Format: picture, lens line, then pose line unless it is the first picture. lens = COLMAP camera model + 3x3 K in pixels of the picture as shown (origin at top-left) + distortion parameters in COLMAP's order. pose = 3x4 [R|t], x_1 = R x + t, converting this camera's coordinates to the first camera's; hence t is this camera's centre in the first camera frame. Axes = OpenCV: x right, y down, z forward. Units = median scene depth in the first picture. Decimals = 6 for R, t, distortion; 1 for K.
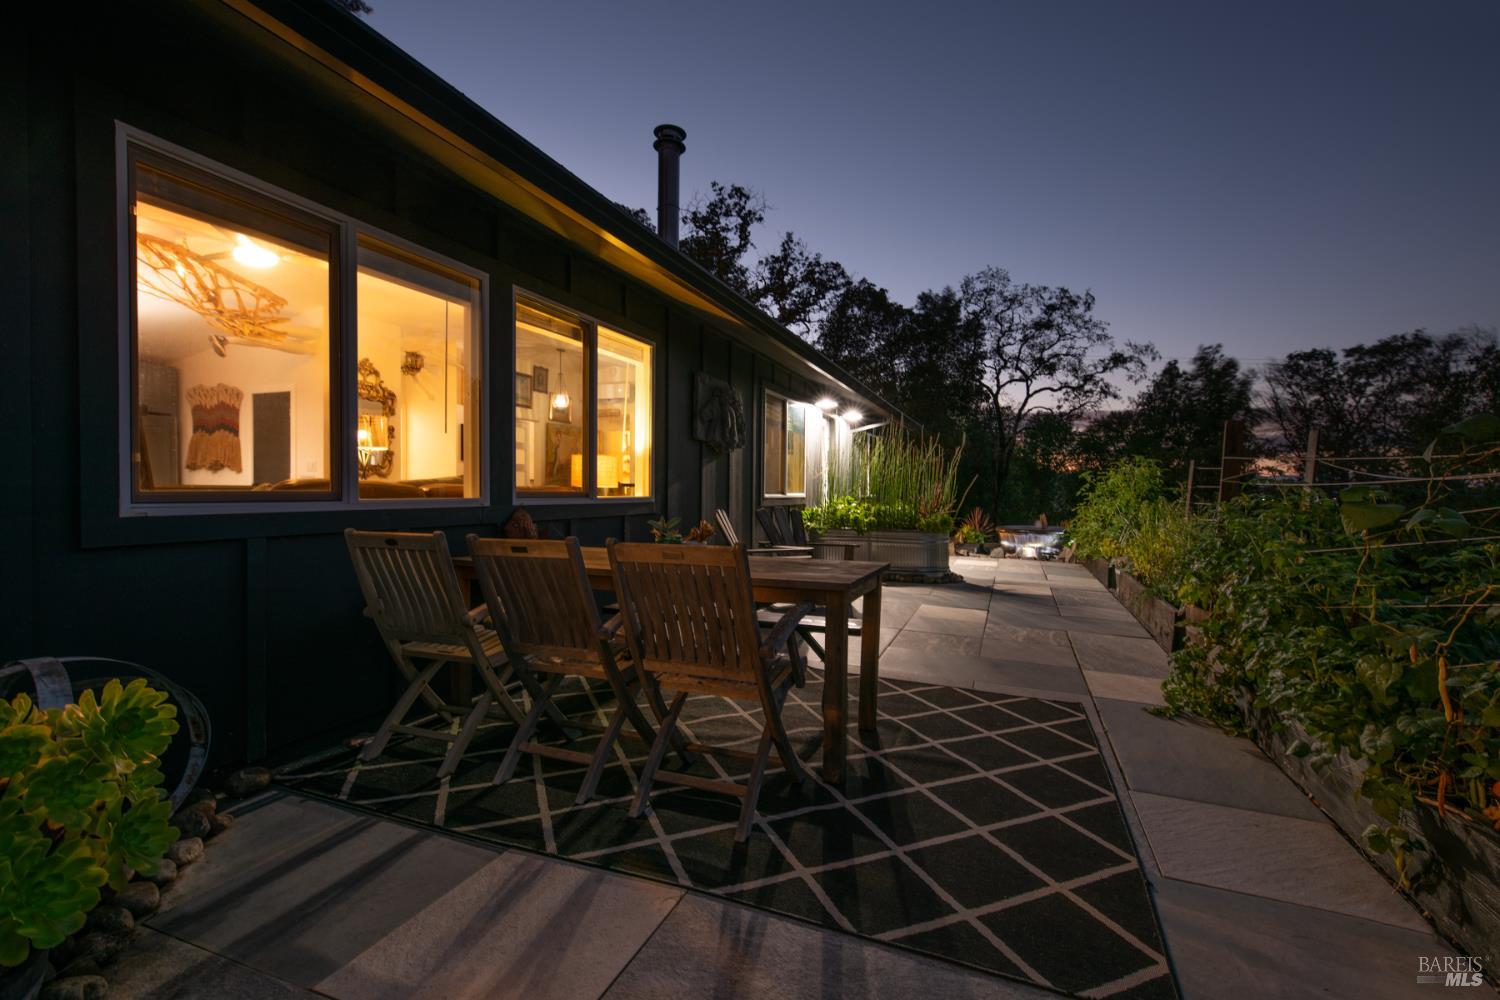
lens RADIAL K [[641.8, 0, 759.2], [0, 641.8, 488.1], [0, 0, 1]] dist [0.001612, 0.000058]
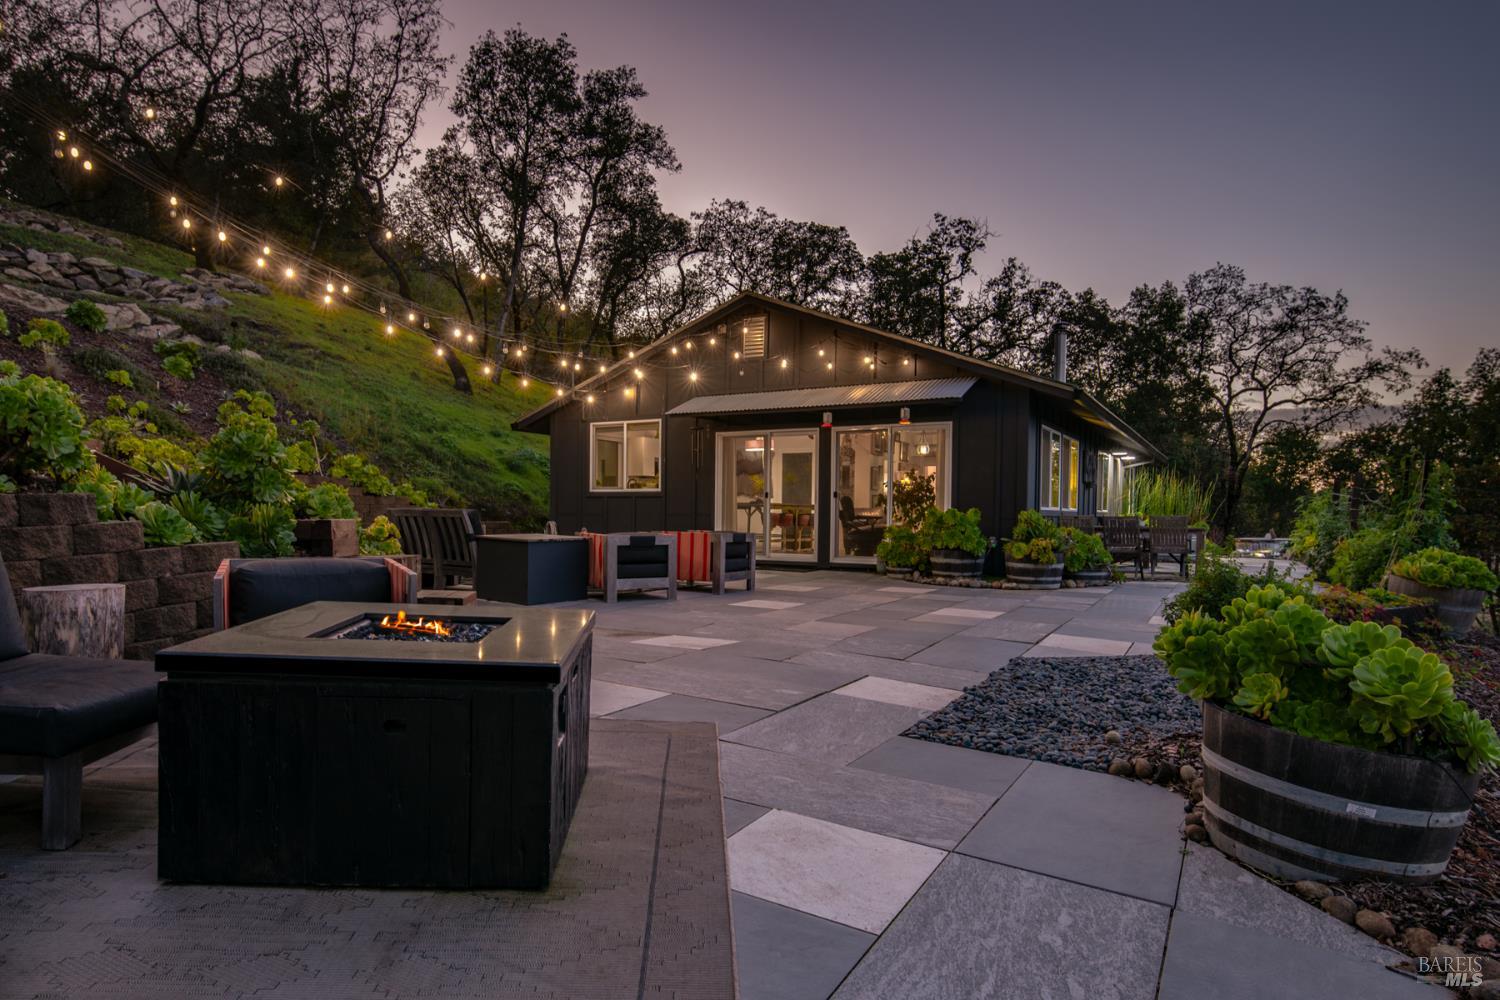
lens RADIAL K [[849.1, 0, 750.4], [0, 849.1, 530.9], [0, 0, 1]] dist [0.000508, 0.000122]
pose [[0.988514, 0.003744, -0.151080, -0.109308], [-0.001025, 0.999836, 0.018070, 0.005347], [0.151123, -0.017708, 0.988356, -0.274406]]
